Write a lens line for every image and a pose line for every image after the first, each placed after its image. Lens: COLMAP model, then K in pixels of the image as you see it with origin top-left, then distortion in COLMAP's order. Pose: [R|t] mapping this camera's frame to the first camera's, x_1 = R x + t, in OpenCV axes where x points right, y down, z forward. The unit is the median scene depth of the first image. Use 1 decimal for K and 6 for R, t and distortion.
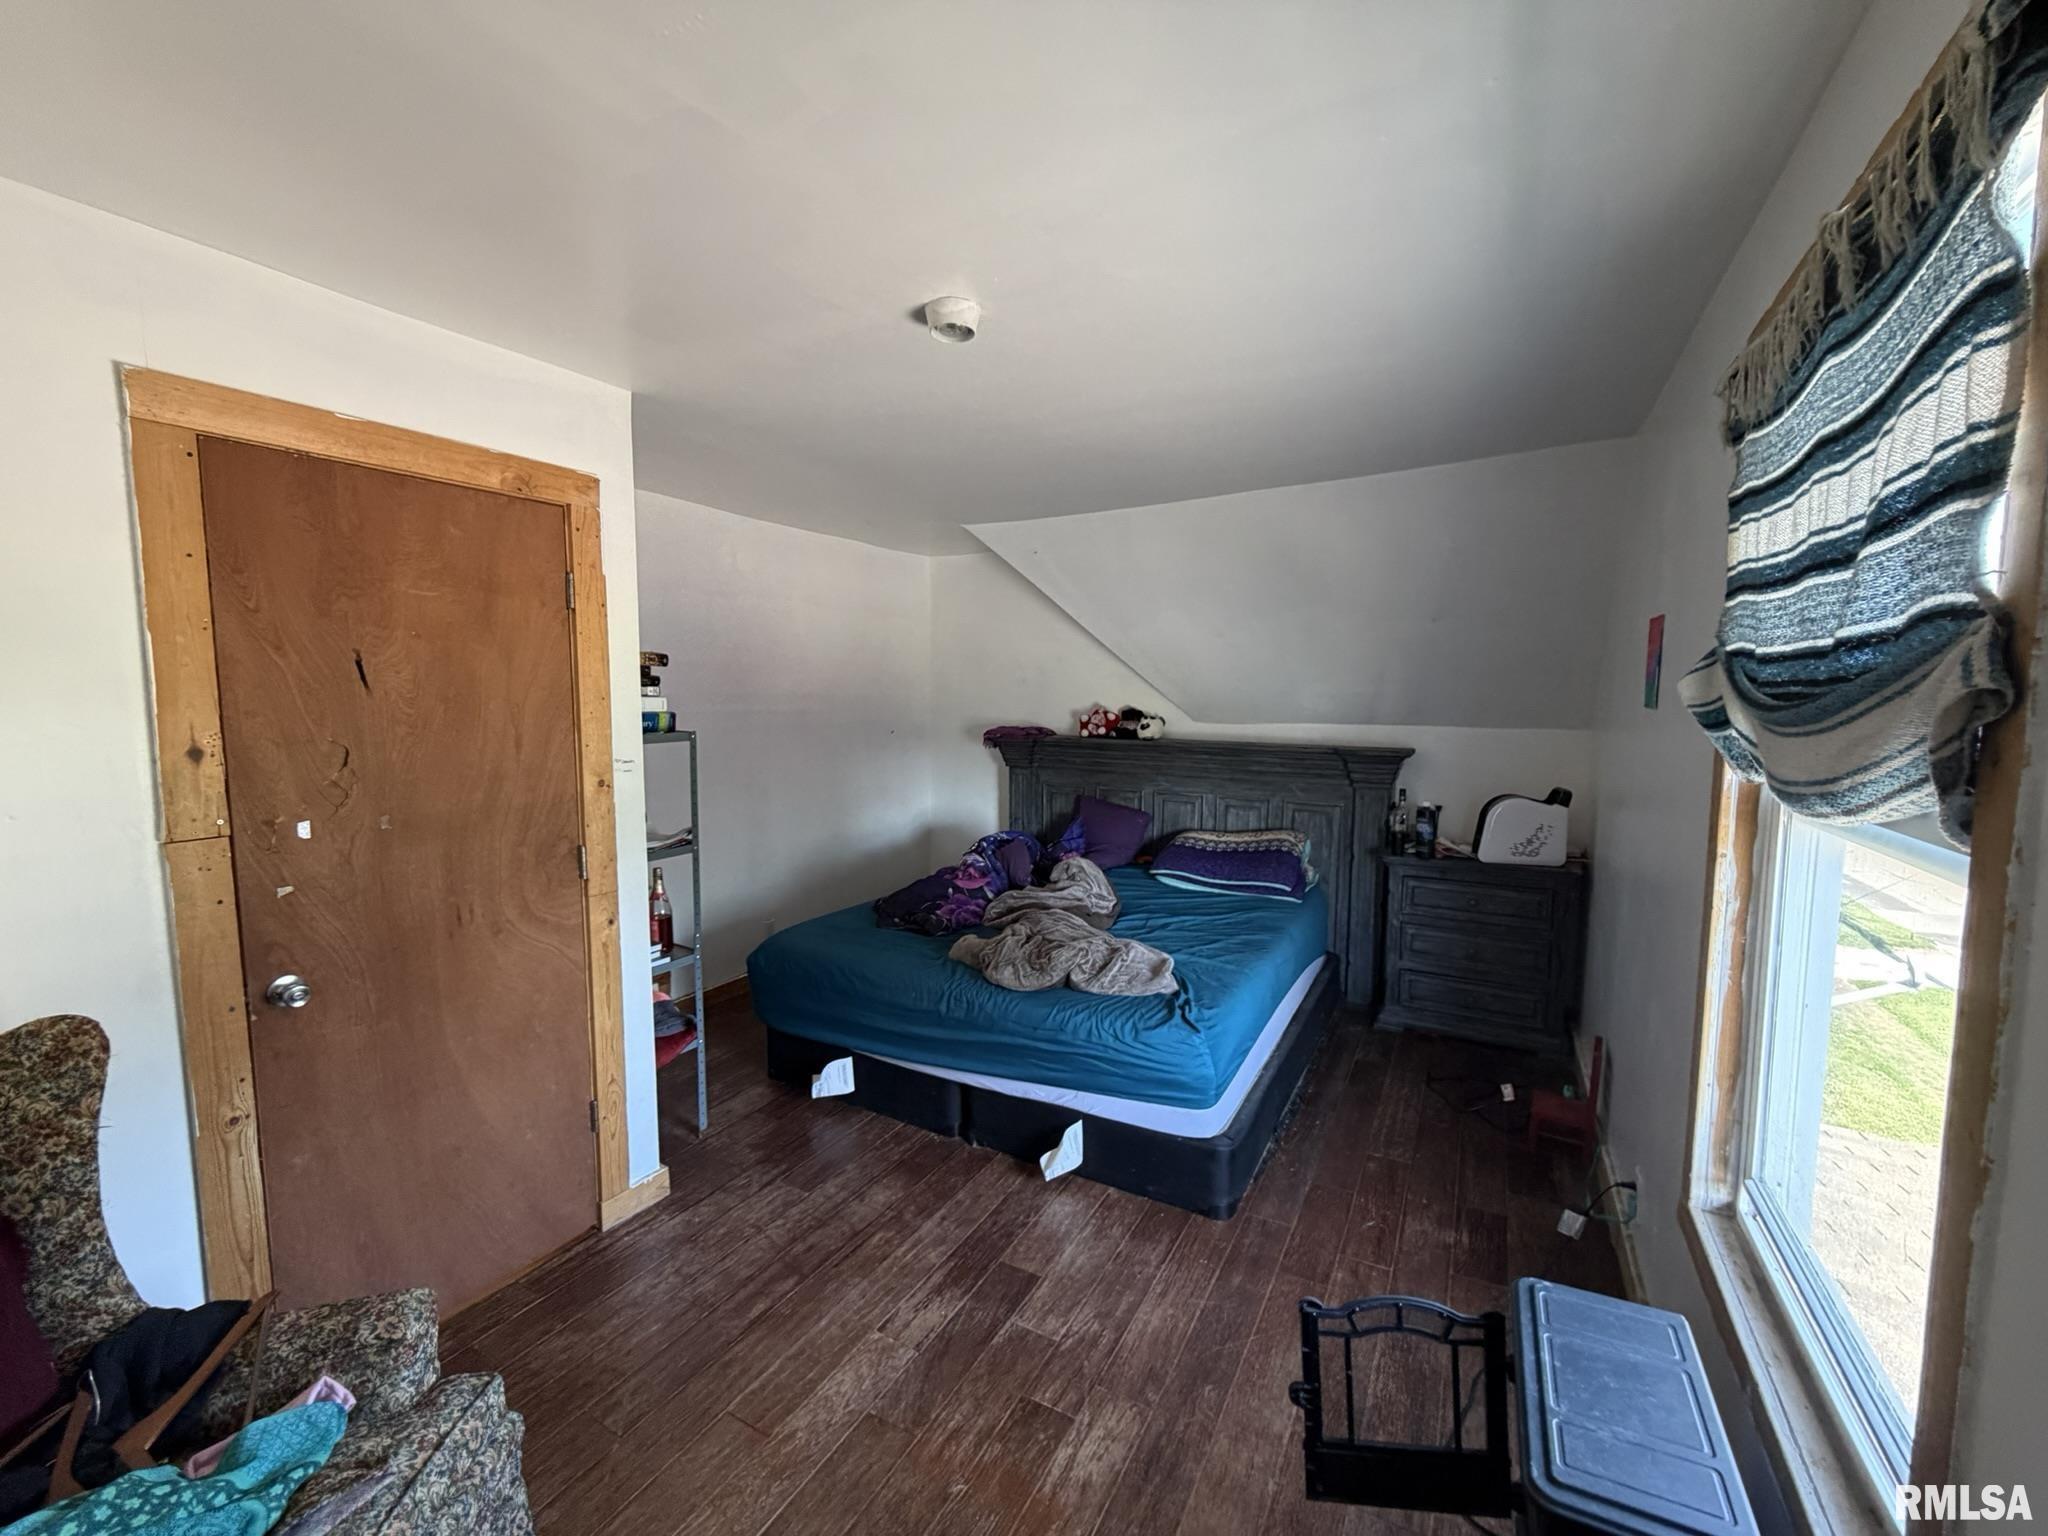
lens RADIAL K [[818.2, 0, 1025.0], [0, 818.2, 766.7], [0, 0, 1]] dist [0.000791, -0.000571]
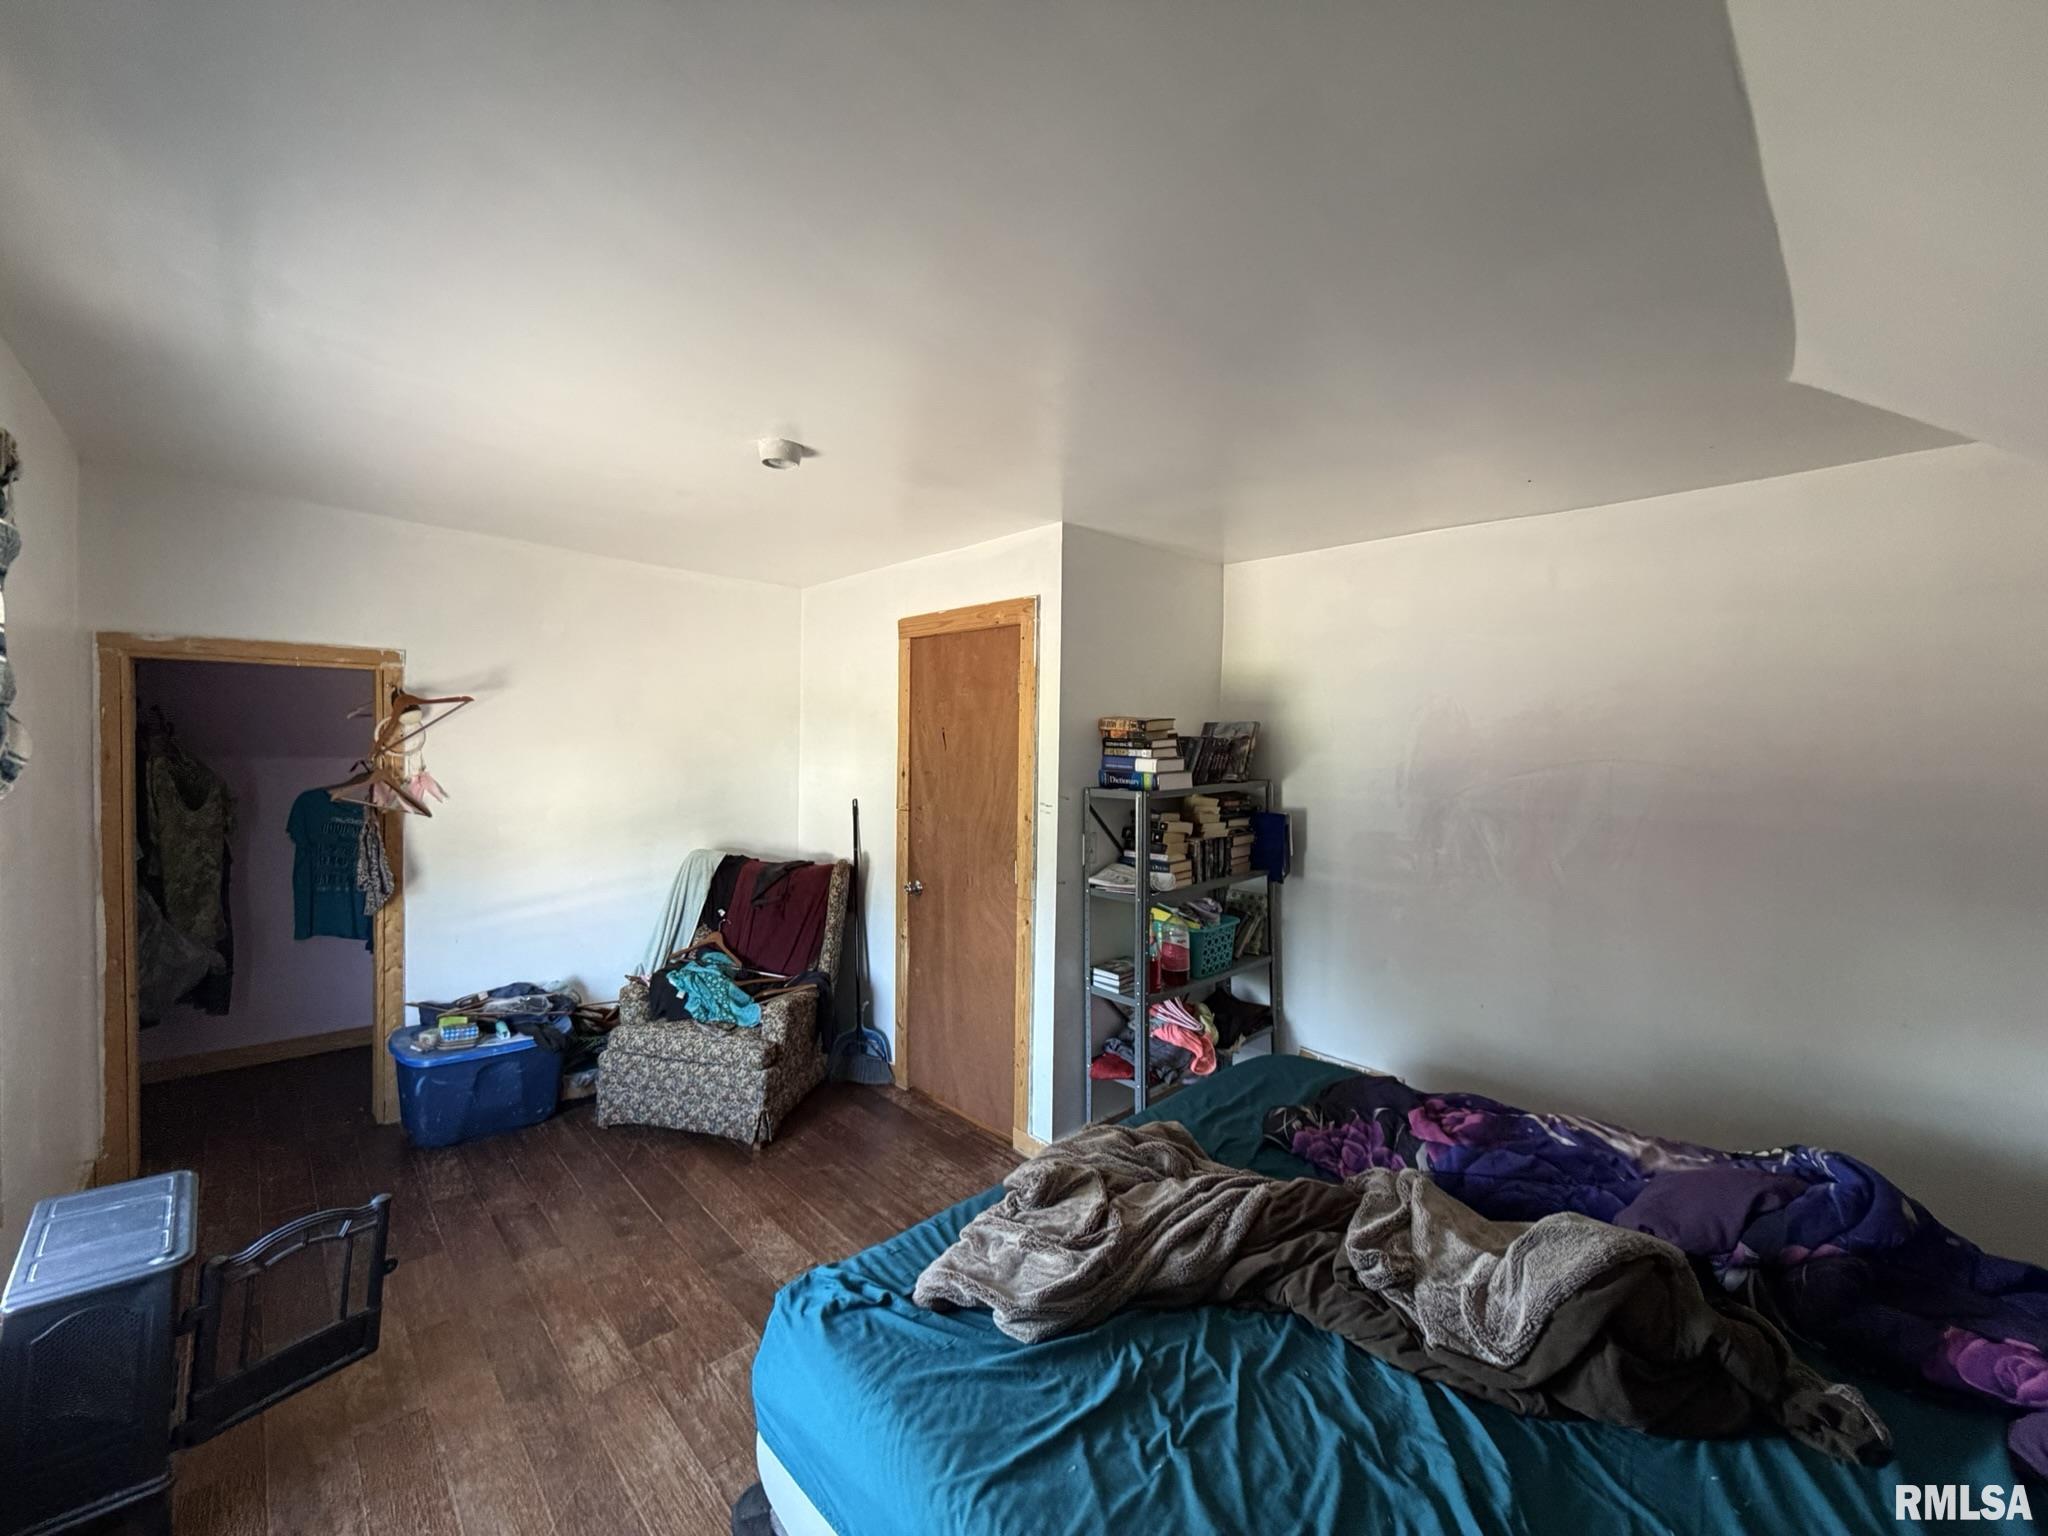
lens RADIAL K [[818.2, 0, 1035.9], [0, 818.2, 764.9], [0, 0, 1]] dist [0.000791, -0.000571]
pose [[-0.275661, 0.019659, -0.961054, 0.664117], [-0.108324, 0.992787, 0.051379, -0.117713], [0.955132, 0.118269, -0.271543, 1.151748]]
